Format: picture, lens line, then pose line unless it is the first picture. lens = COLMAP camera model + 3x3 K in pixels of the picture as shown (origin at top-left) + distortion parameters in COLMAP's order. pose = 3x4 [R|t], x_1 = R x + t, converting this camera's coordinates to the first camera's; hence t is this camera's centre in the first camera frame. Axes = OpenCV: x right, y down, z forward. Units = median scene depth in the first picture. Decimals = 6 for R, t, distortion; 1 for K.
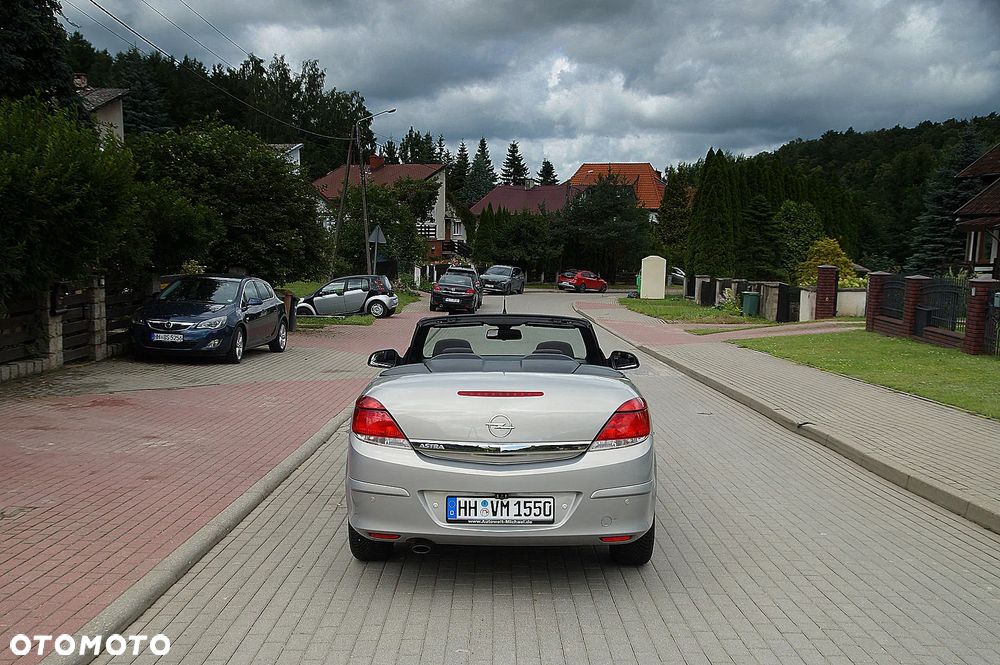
lens RADIAL K [[1050.4, 0, 490.8], [0, 1050.4, 345.4], [0, 0, 1]] dist [0.011626, 0.100266]
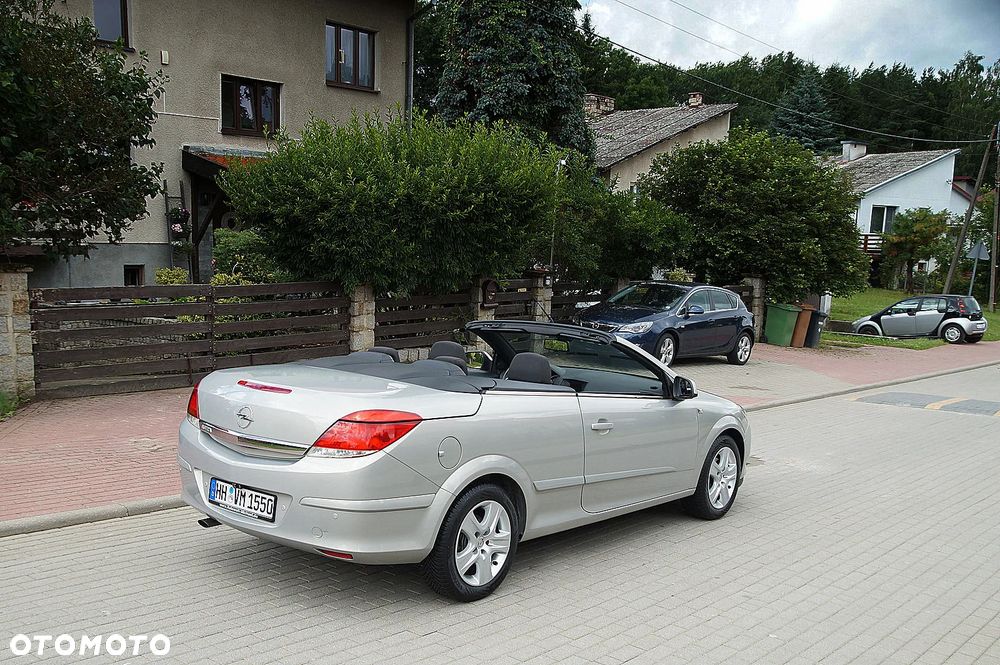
lens RADIAL K [[1050.4, 0, 490.8], [0, 1050.4, 345.4], [0, 0, 1]] dist [0.011626, 0.100266]
pose [[0.752493, 0.084990, -0.653094, 0.181007], [-0.093663, 0.995369, 0.021614, -0.007704], [0.651907, 0.044906, 0.756968, 0.082070]]
